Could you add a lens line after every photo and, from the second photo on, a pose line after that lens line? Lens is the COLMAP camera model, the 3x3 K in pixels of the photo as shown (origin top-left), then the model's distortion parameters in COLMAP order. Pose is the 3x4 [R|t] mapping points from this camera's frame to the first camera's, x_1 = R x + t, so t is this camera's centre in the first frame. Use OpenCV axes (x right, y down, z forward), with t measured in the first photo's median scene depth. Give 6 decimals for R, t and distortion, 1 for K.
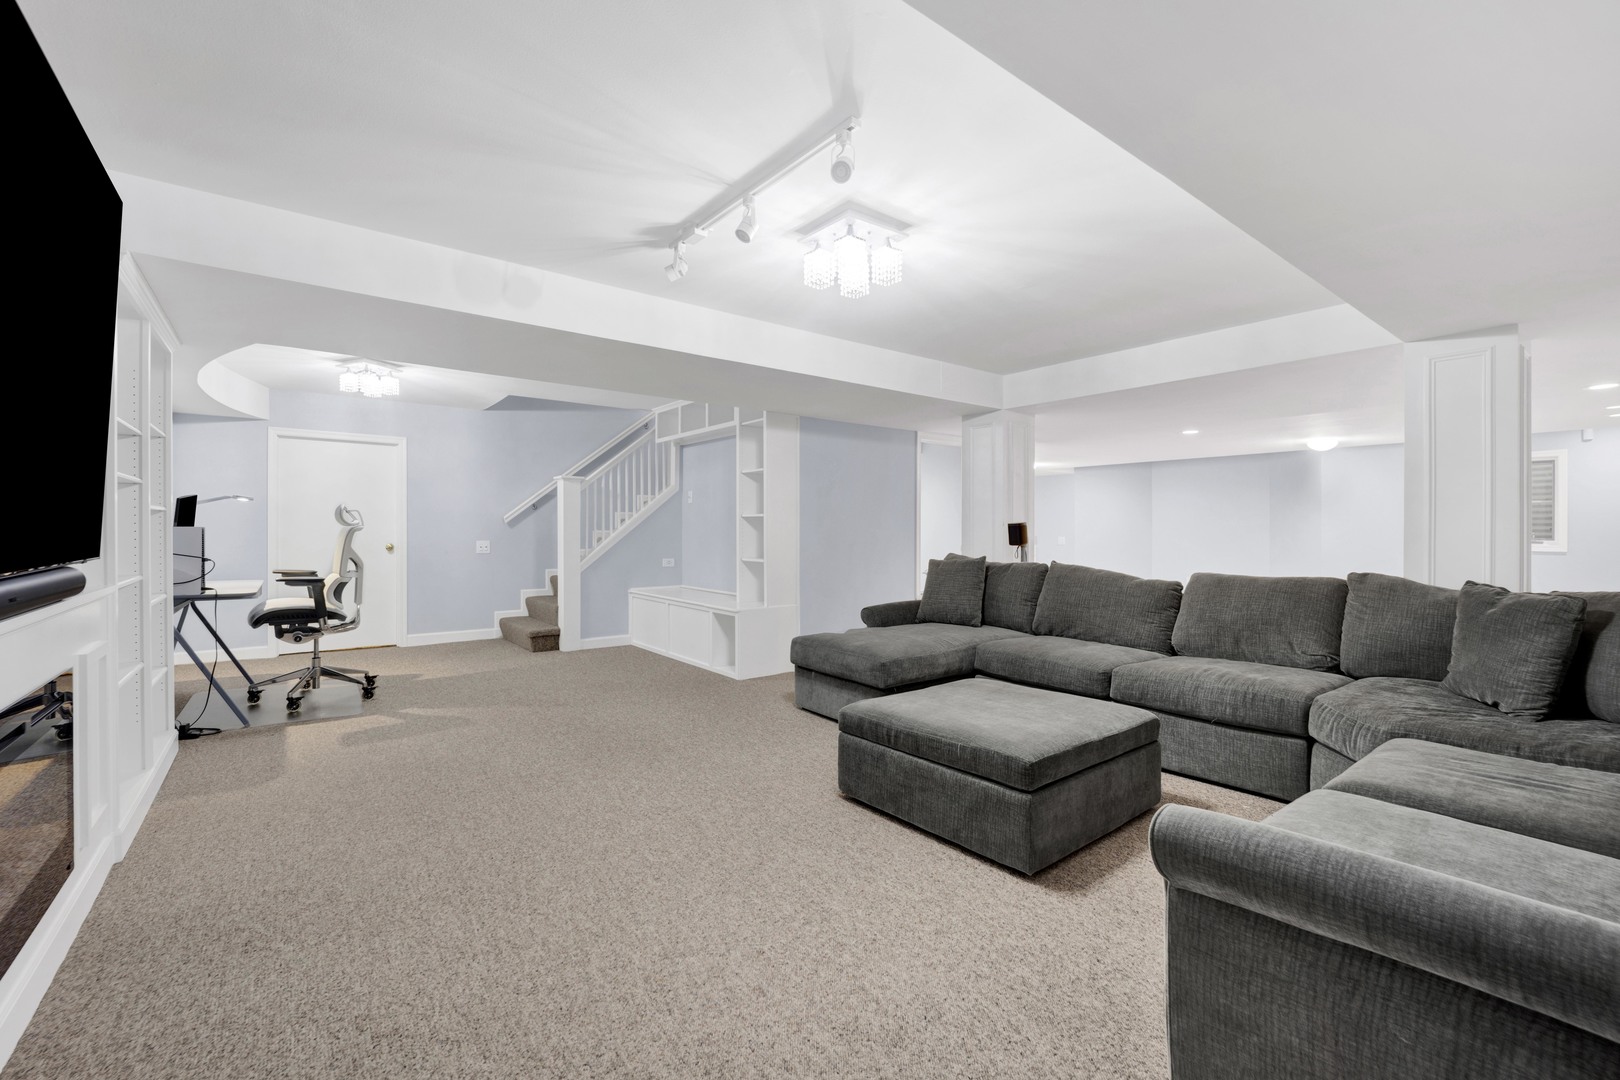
lens RADIAL K [[678.4, 0, 806.1], [0, 678.4, 539.9], [0, 0, 1]] dist [-0.016580, -0.000503]
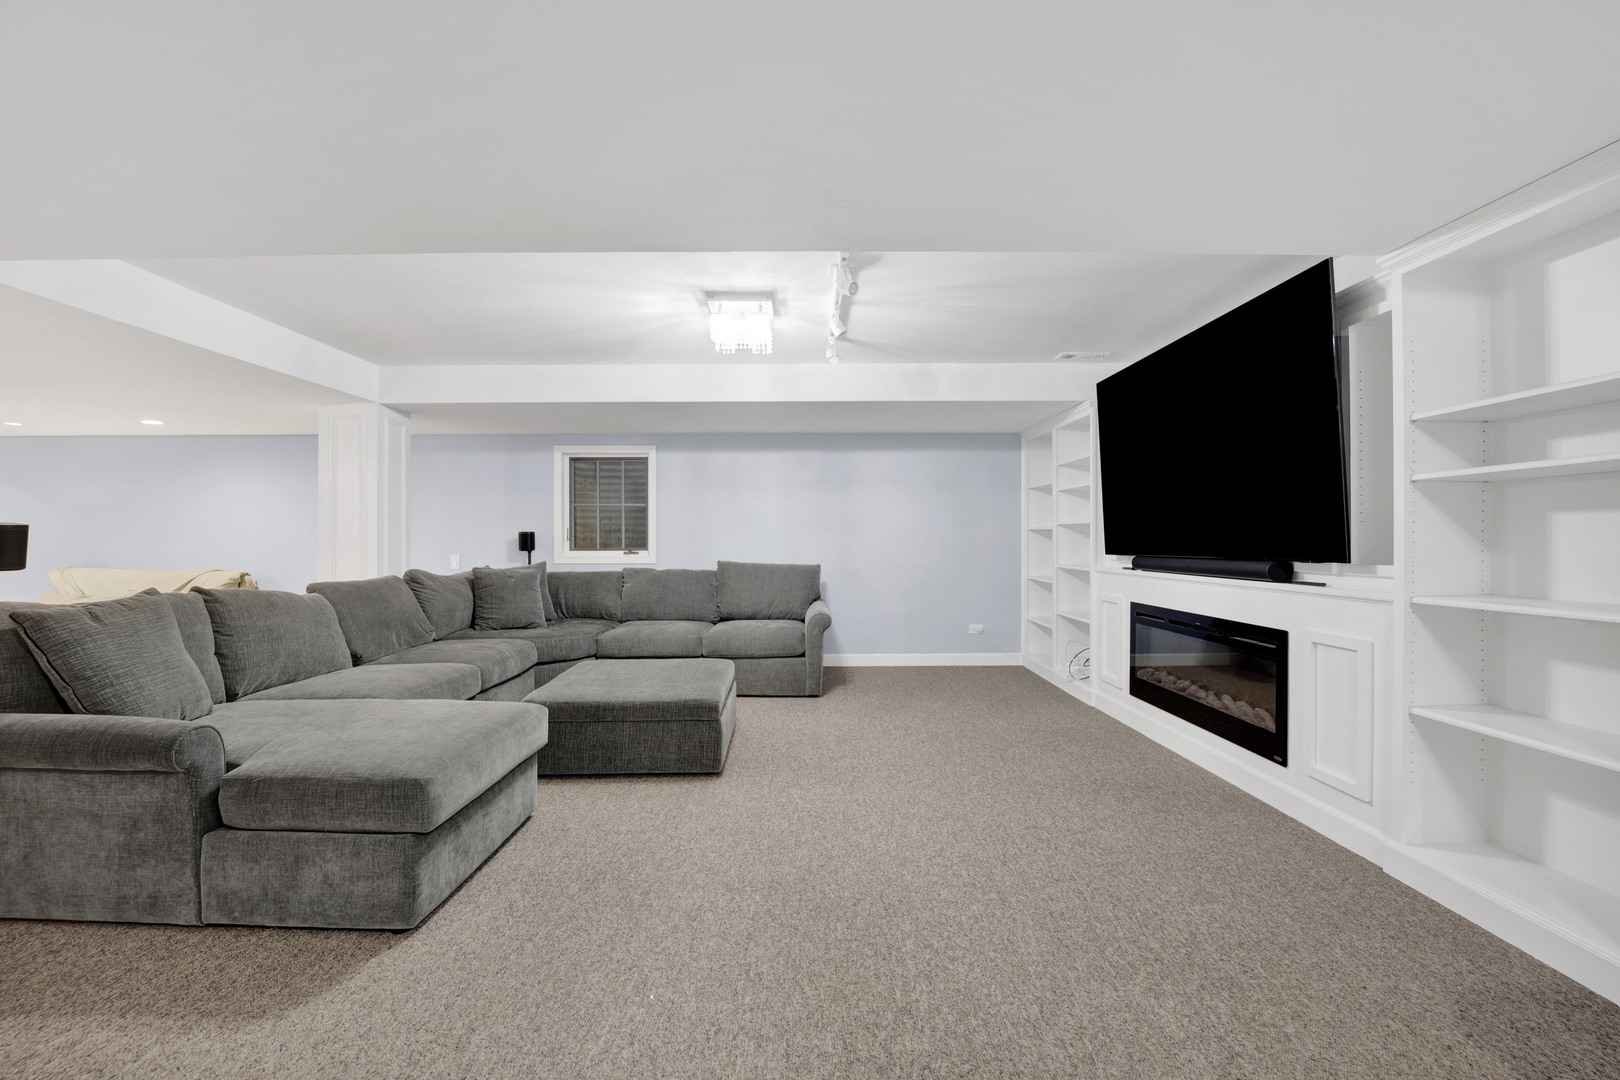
lens RADIAL K [[678.4, 0, 806.1], [0, 678.4, 539.9], [0, 0, 1]] dist [-0.016580, -0.000503]
pose [[-0.798711, 0.000903, 0.601714, -0.771523], [0.007890, 0.999929, 0.008974, -0.022997], [-0.601663, 0.011915, -0.798661, 1.886267]]
